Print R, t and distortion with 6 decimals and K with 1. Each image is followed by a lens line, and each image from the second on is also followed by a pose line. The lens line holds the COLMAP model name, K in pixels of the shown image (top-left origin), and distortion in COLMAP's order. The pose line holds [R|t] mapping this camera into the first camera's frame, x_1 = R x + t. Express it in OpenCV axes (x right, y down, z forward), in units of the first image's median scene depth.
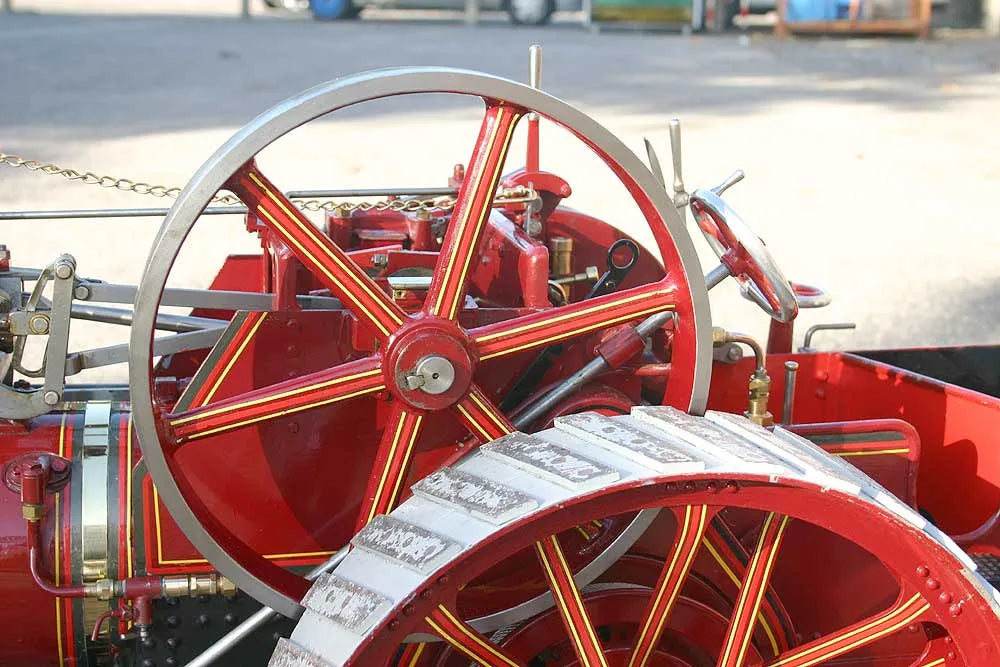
lens RADIAL K [[1489.5, 0, 480.0], [0, 1489.5, 302.0], [0, 0, 1]] dist [-0.015769, 0.000000]
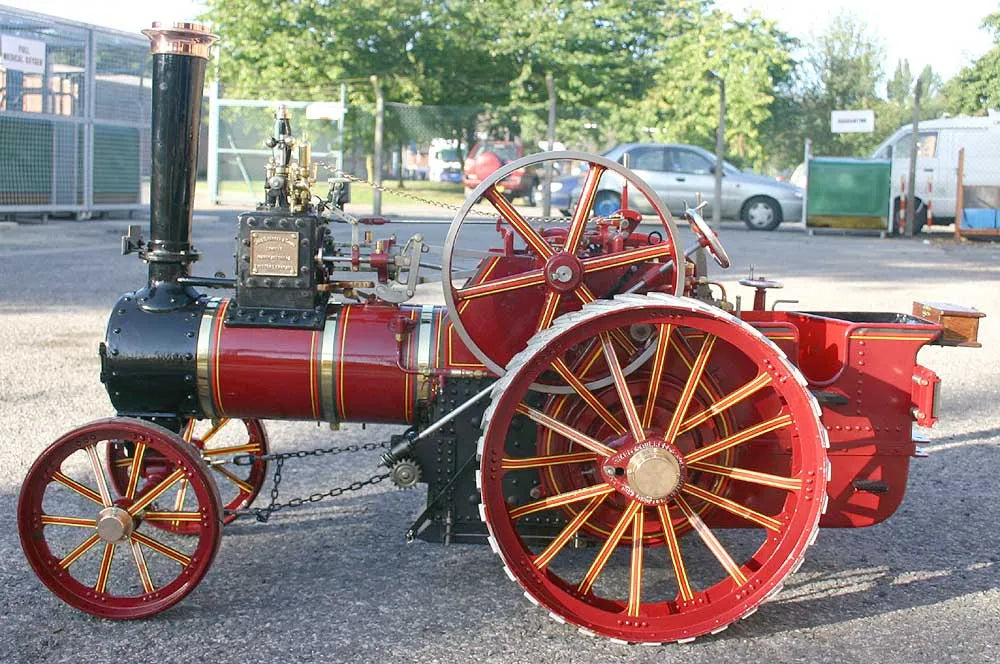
lens RADIAL K [[1489.5, 0, 491.3], [0, 1489.5, 327.6], [0, 0, 1]] dist [-0.015769, 0.000000]
pose [[0.977003, 0.026444, -0.211578, 0.355935], [-0.059724, 0.986499, -0.152487, 0.493263], [0.204689, 0.161616, 0.965392, -1.306669]]
